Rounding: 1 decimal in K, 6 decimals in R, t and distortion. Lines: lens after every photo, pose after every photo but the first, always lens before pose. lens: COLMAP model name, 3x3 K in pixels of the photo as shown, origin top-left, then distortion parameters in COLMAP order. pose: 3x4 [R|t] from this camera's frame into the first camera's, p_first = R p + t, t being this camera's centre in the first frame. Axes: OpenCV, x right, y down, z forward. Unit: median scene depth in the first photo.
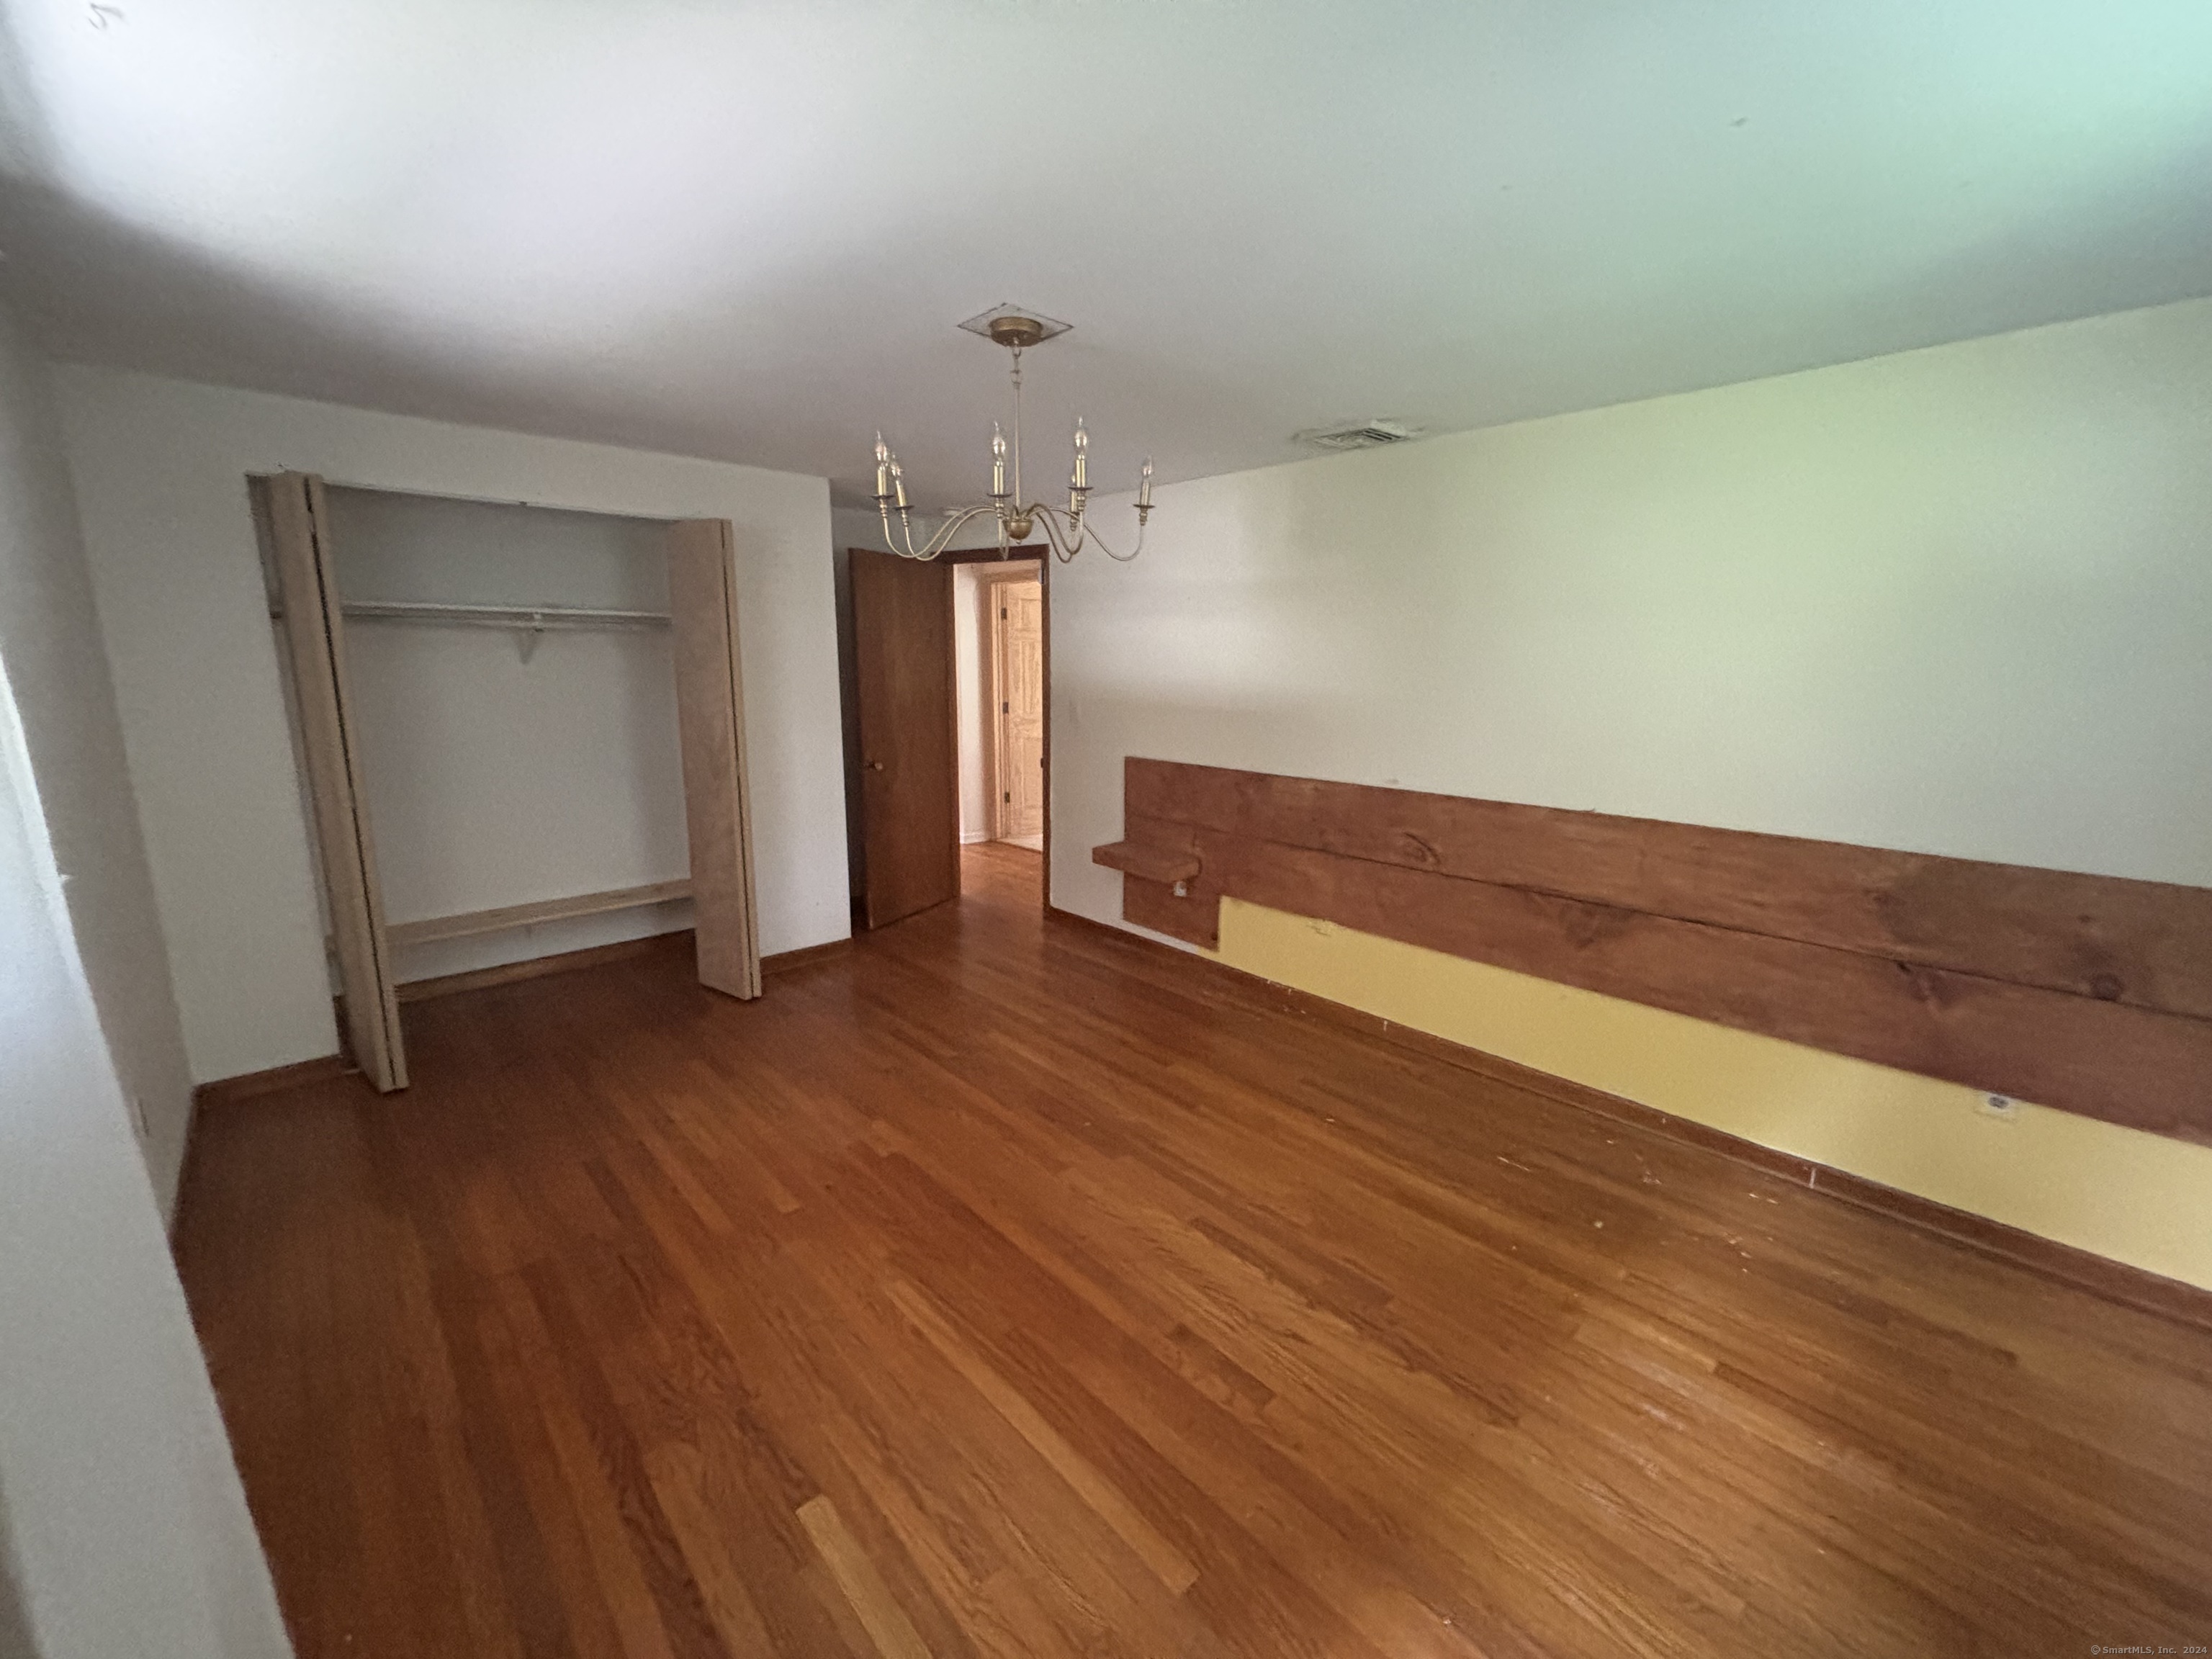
lens RADIAL K [[888.6, 0, 1106.4], [0, 888.6, 821.6], [0, 0, 1]] dist [0.000873, -0.000209]
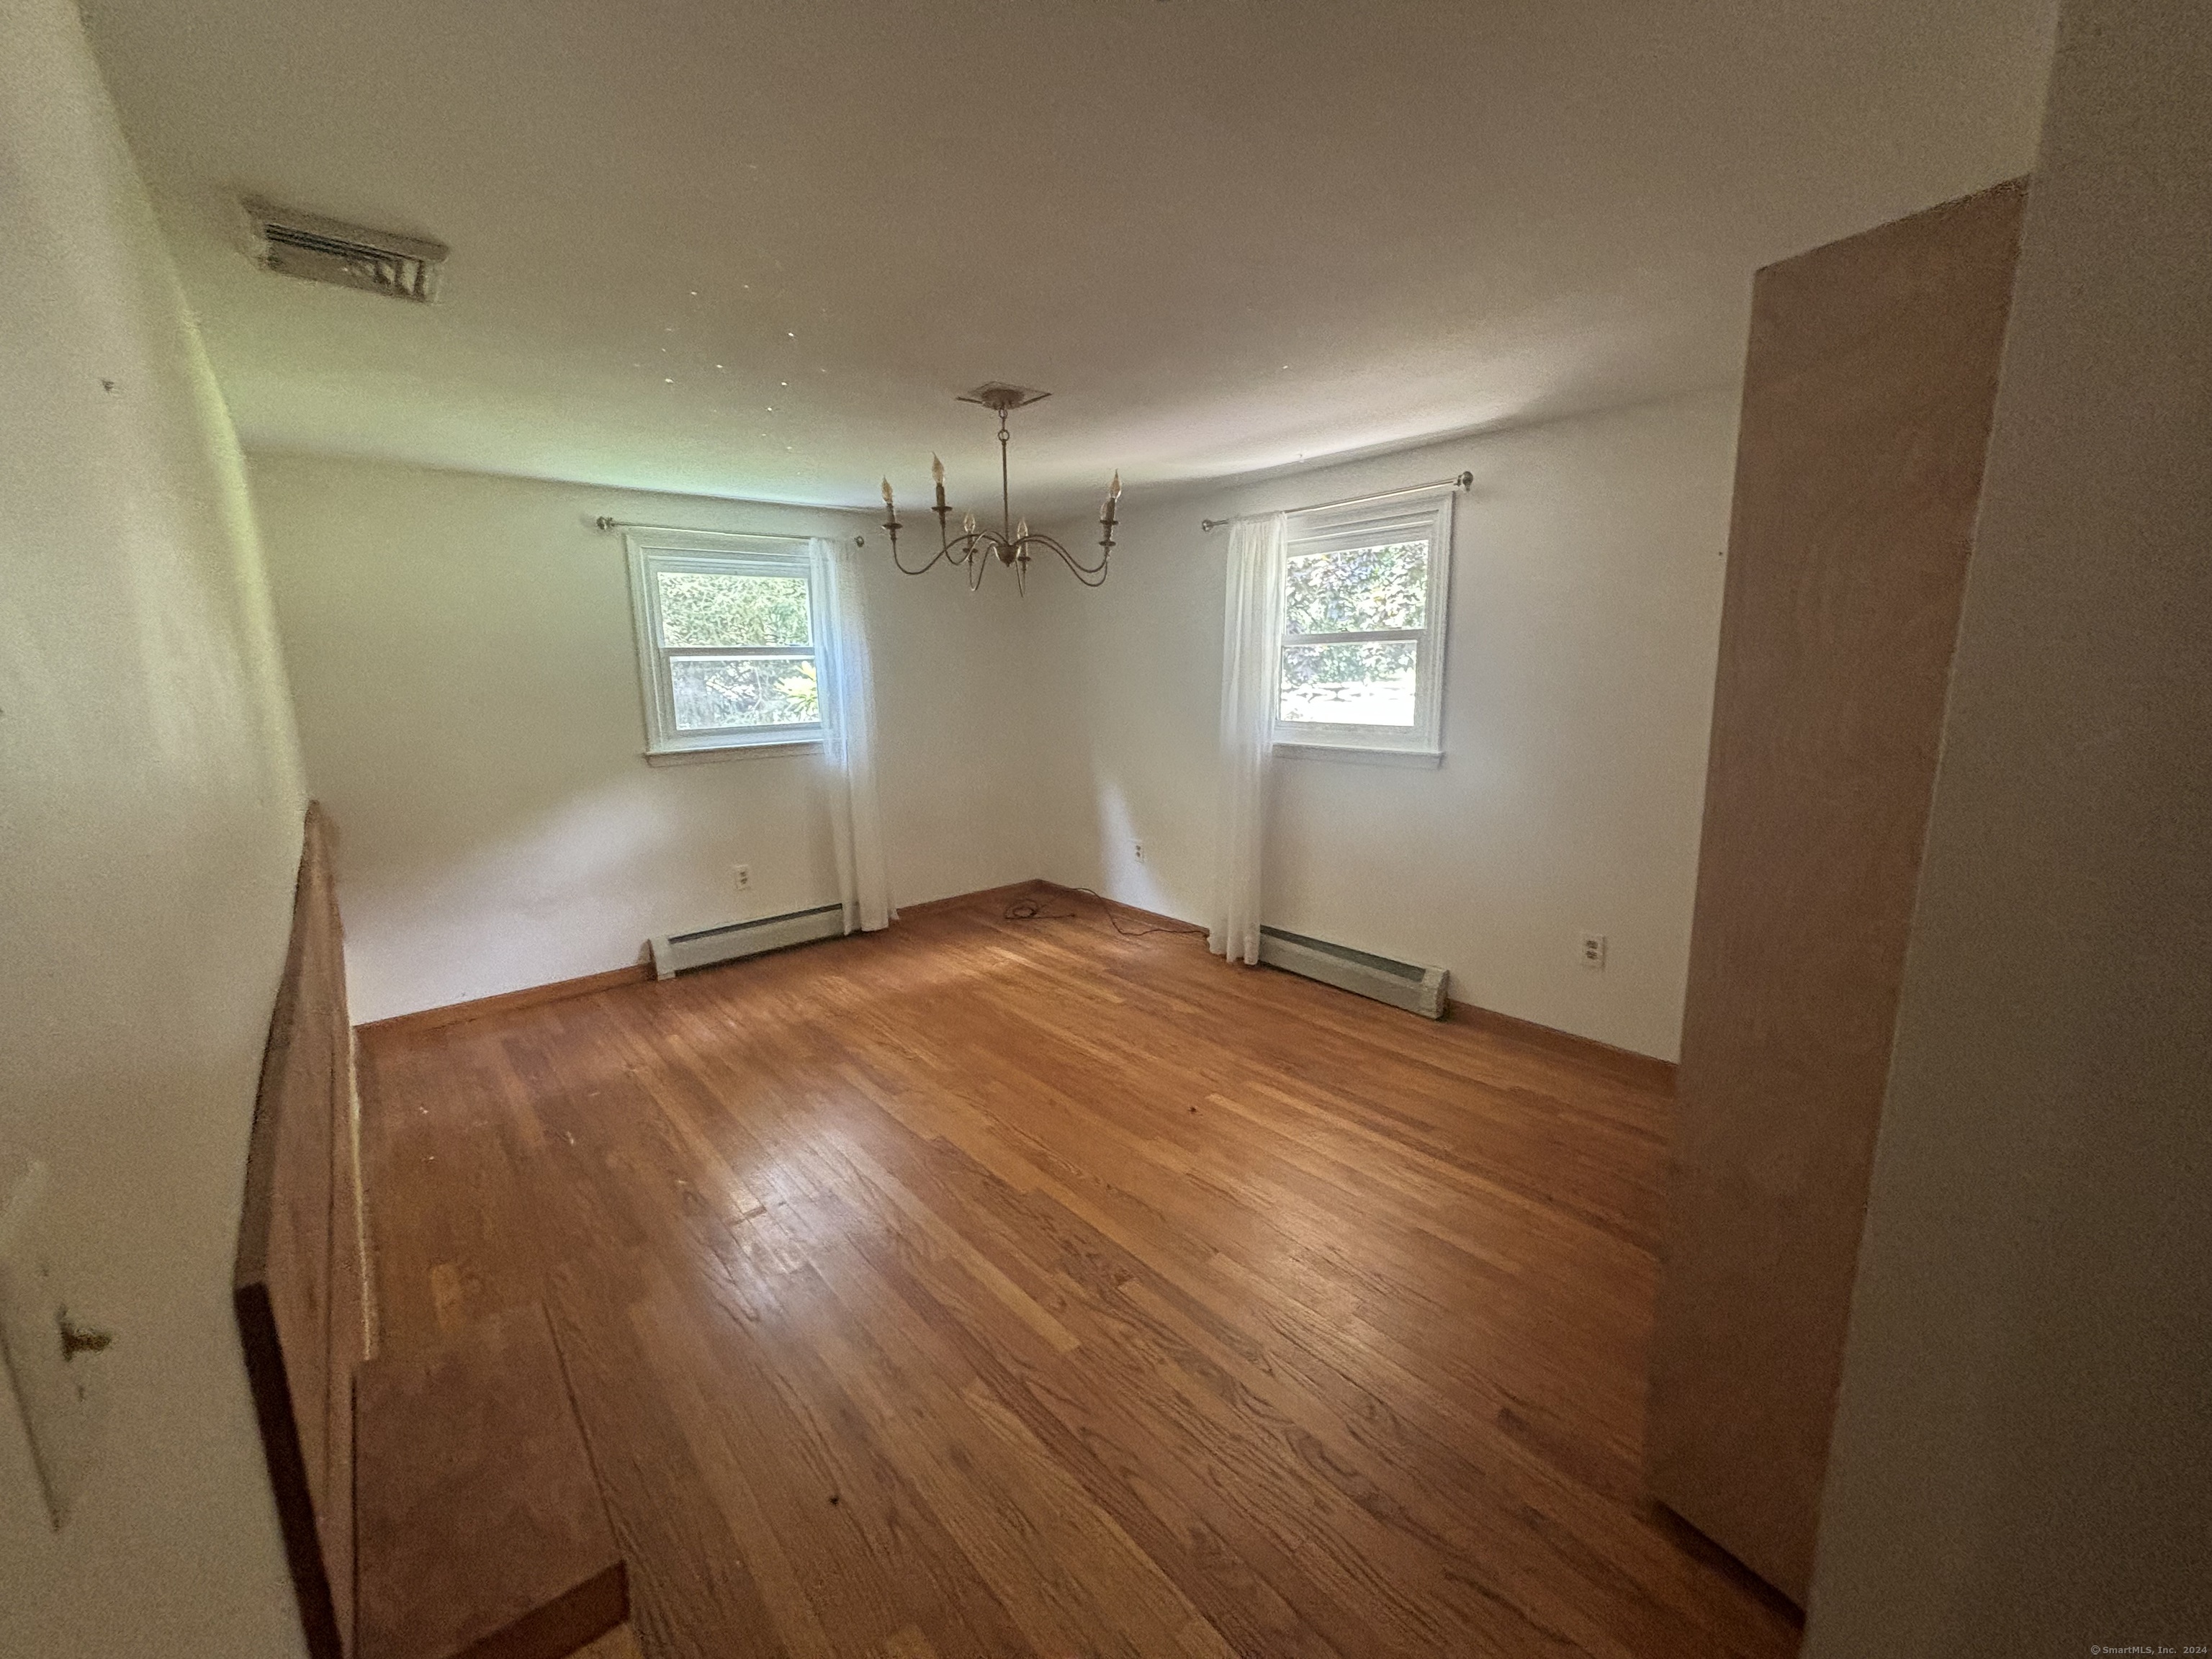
lens RADIAL K [[888.6, 0, 1106.4], [0, 888.6, 821.6], [0, 0, 1]] dist [0.000873, -0.000209]
pose [[-0.999181, -0.002438, 0.040383, -0.291556], [0.012069, 0.934765, 0.355063, -0.435799], [-0.038614, 0.355259, -0.933970, 2.346003]]
